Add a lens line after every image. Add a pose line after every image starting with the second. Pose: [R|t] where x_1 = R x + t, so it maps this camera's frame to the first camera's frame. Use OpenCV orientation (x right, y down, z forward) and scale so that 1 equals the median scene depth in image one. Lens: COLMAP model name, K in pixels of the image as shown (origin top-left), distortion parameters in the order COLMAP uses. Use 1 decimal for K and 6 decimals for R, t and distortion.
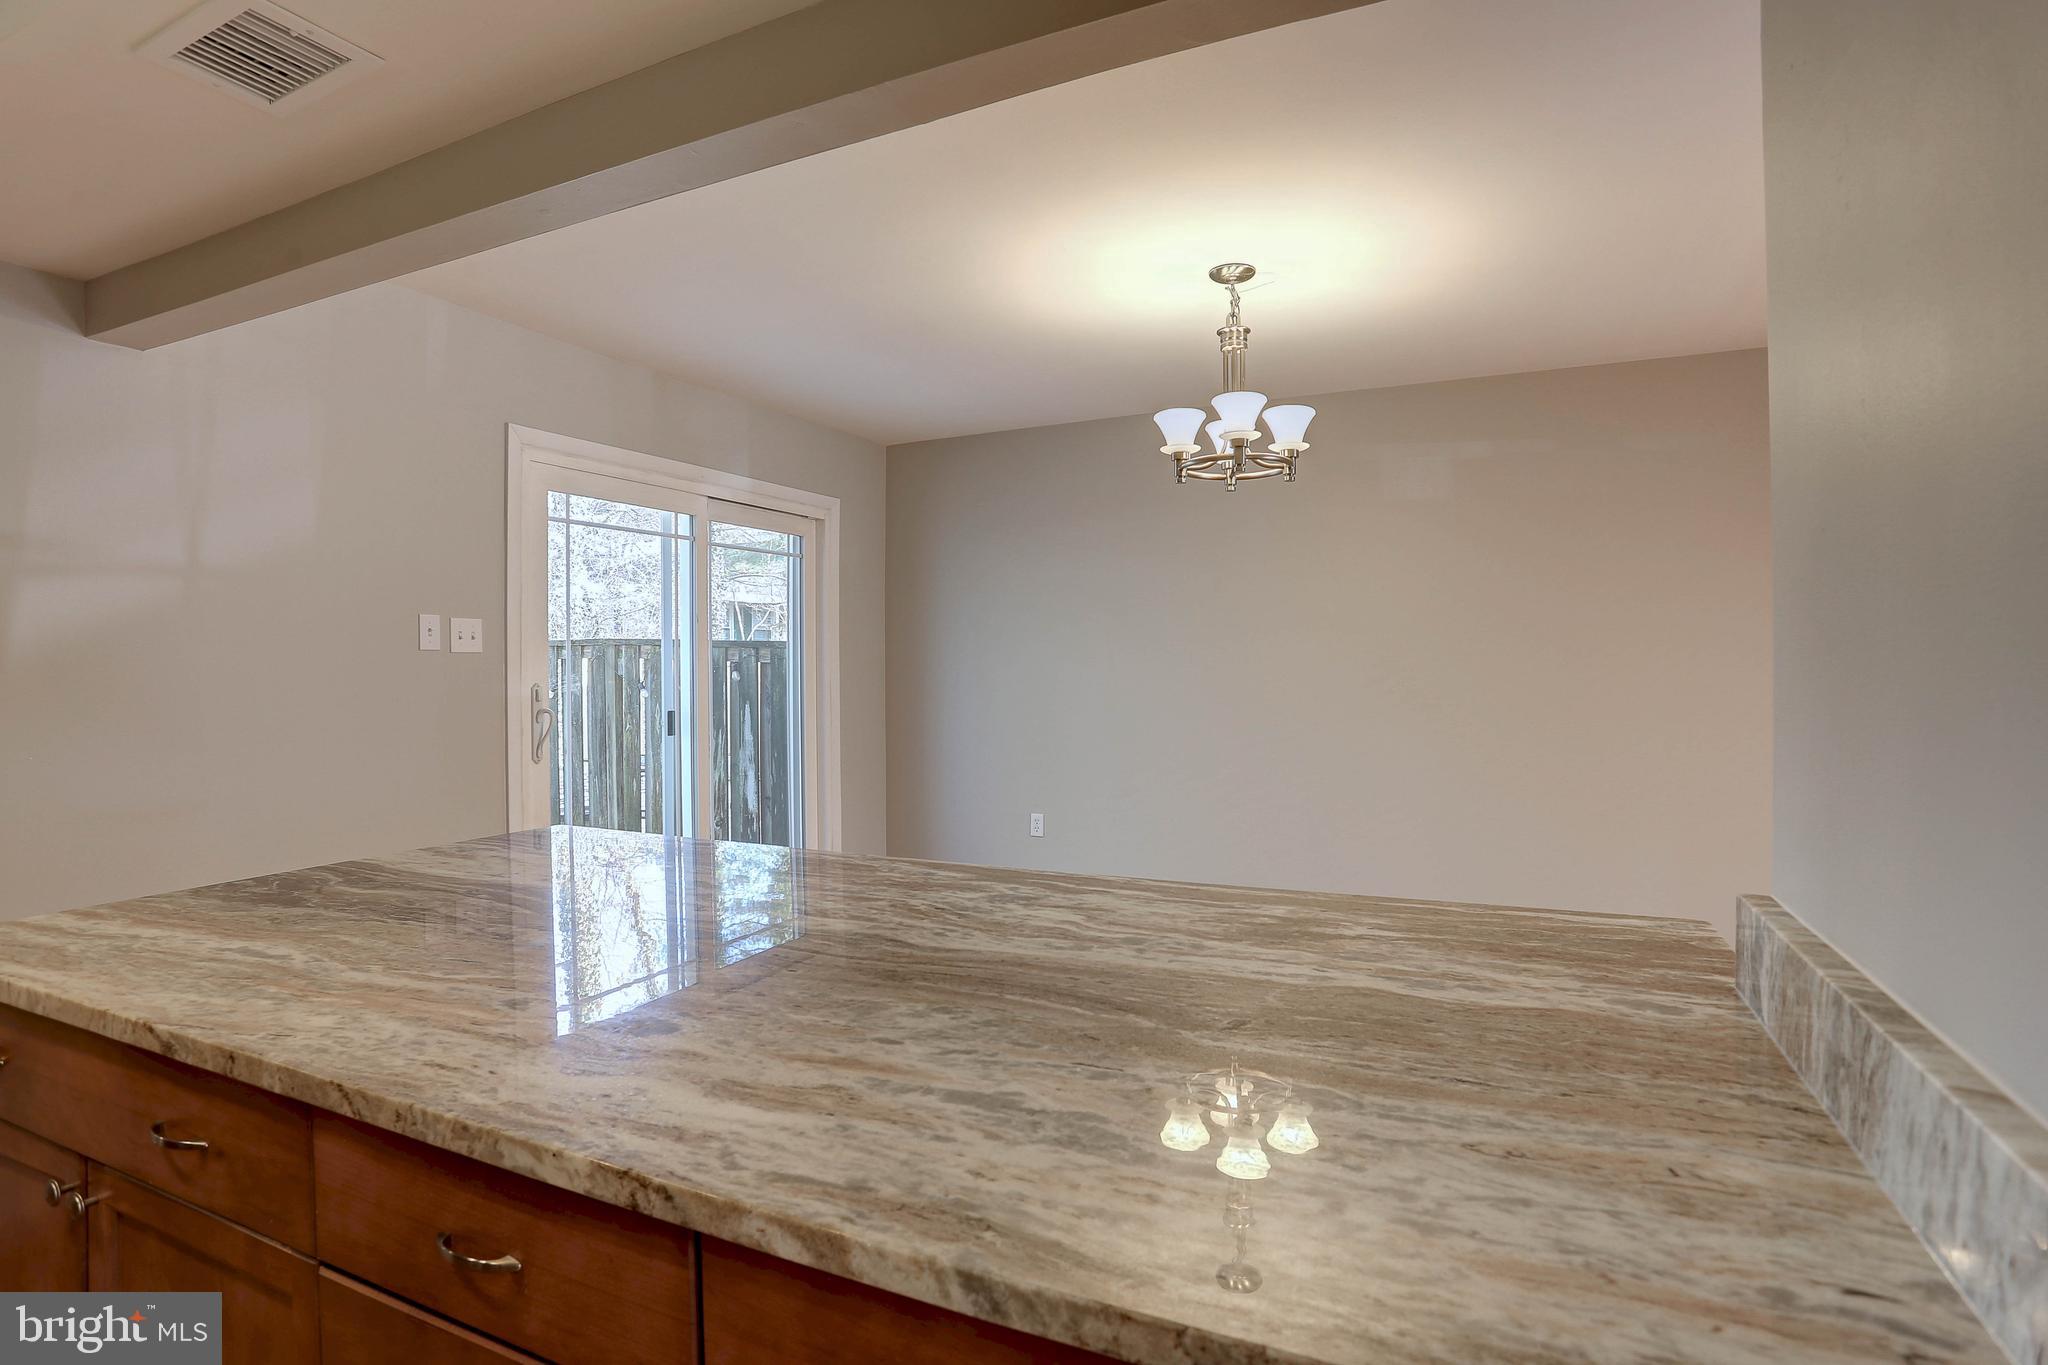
lens RADIAL K [[1002.0, 0, 1029.4], [0, 1002.0, 664.0], [0, 0, 1]] dist [-0.087196, 0.036895]
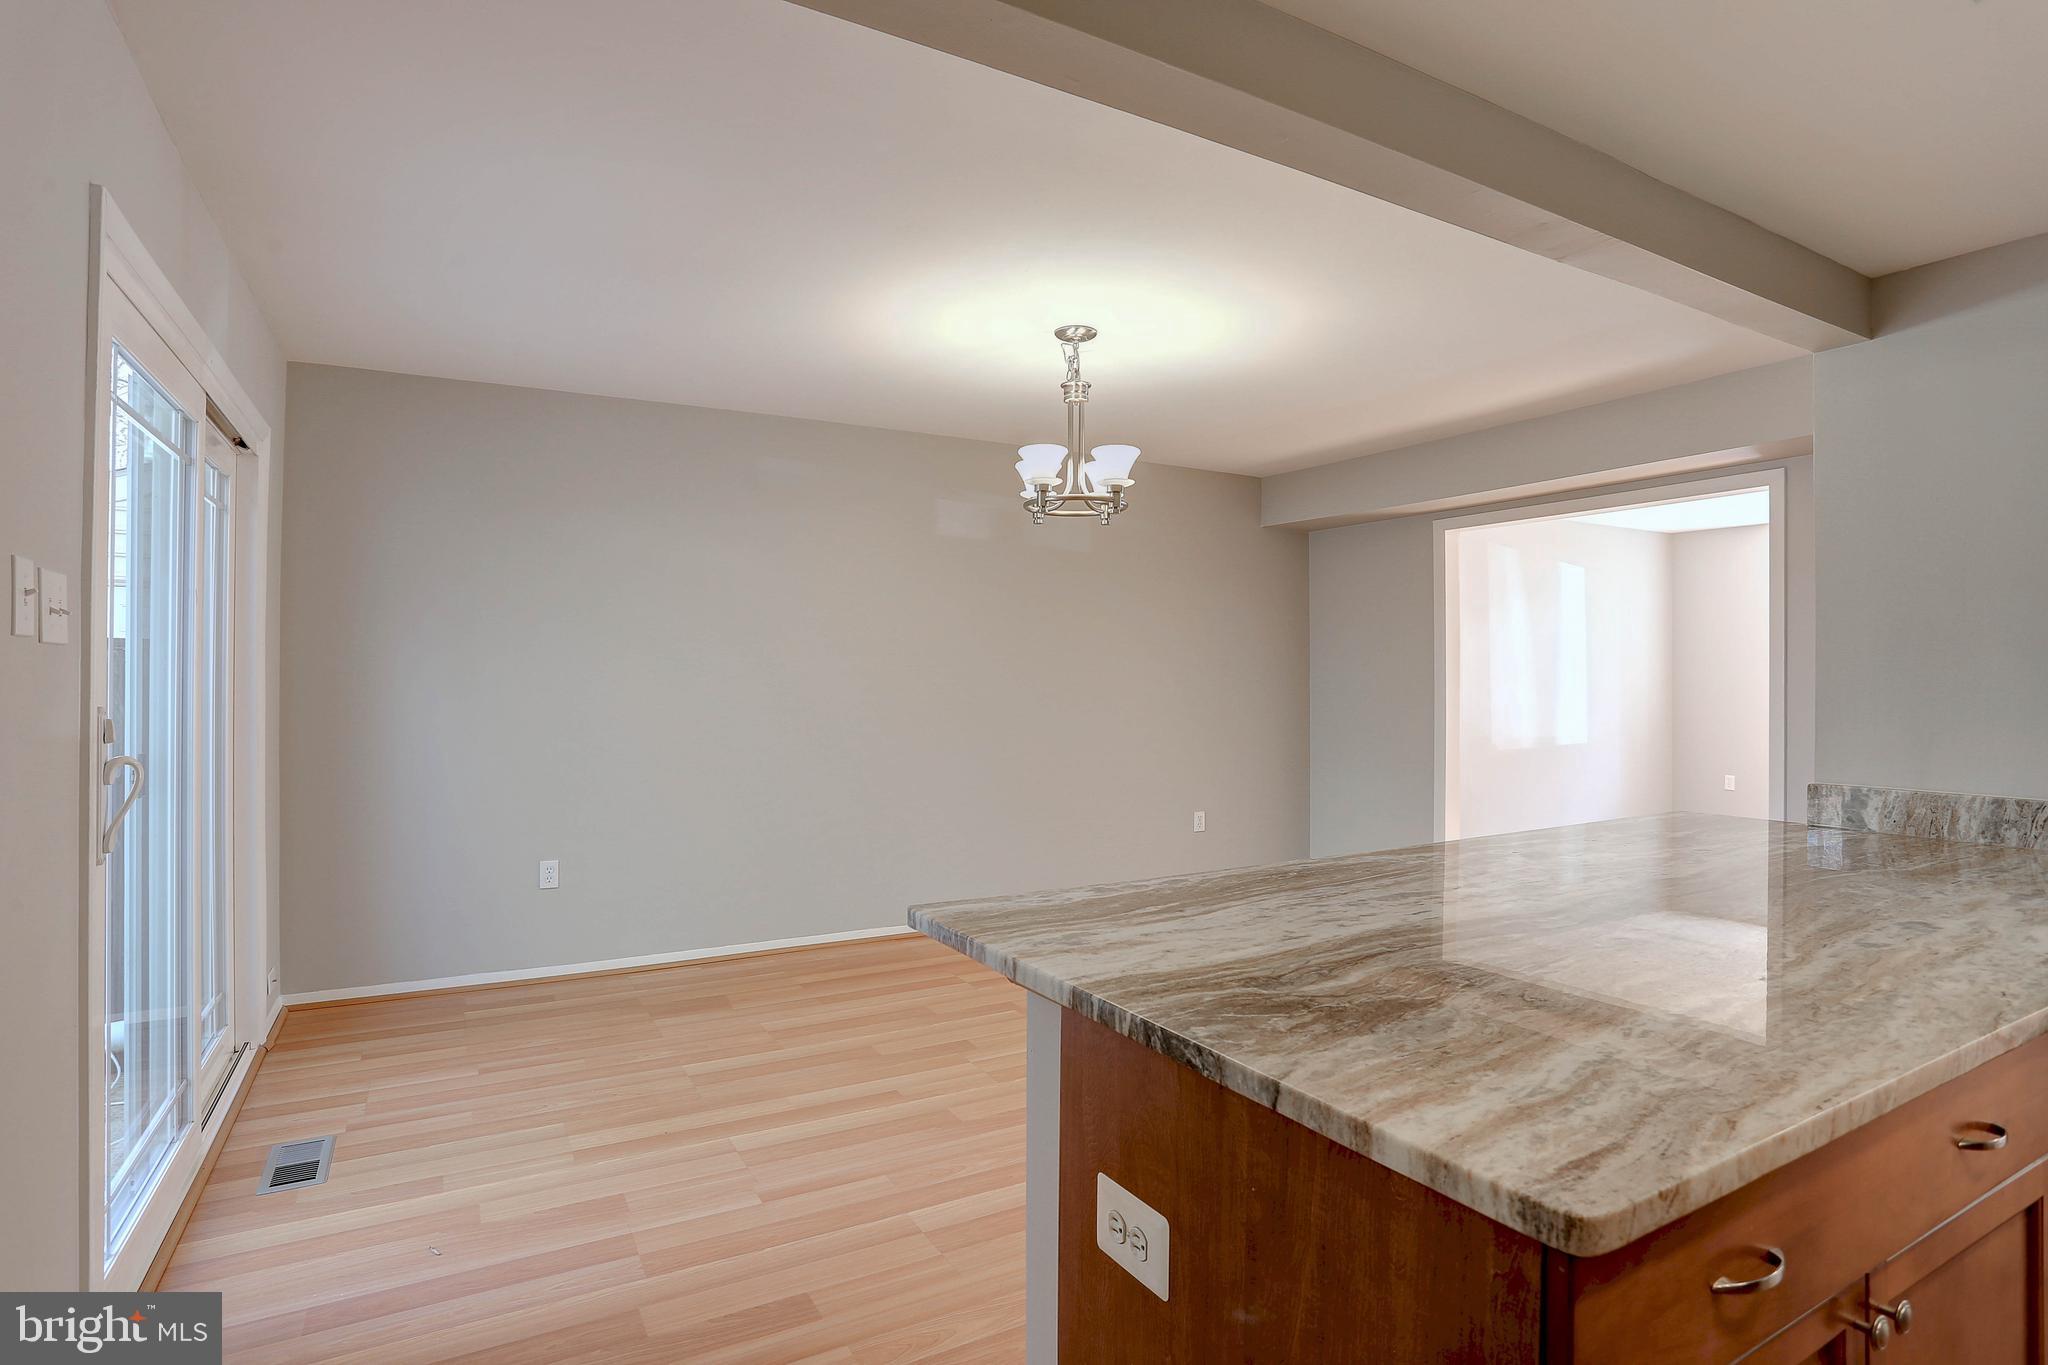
lens RADIAL K [[1019.7, 0, 994.1], [0, 1019.7, 680.3], [0, 0, 1]] dist [-0.062142, 0.026915]
pose [[0.593254, 0.009325, 0.804961, -2.316930], [-0.007292, 0.999954, -0.006210, 0.024800], [-0.804982, -0.002186, 0.593295, 1.198947]]
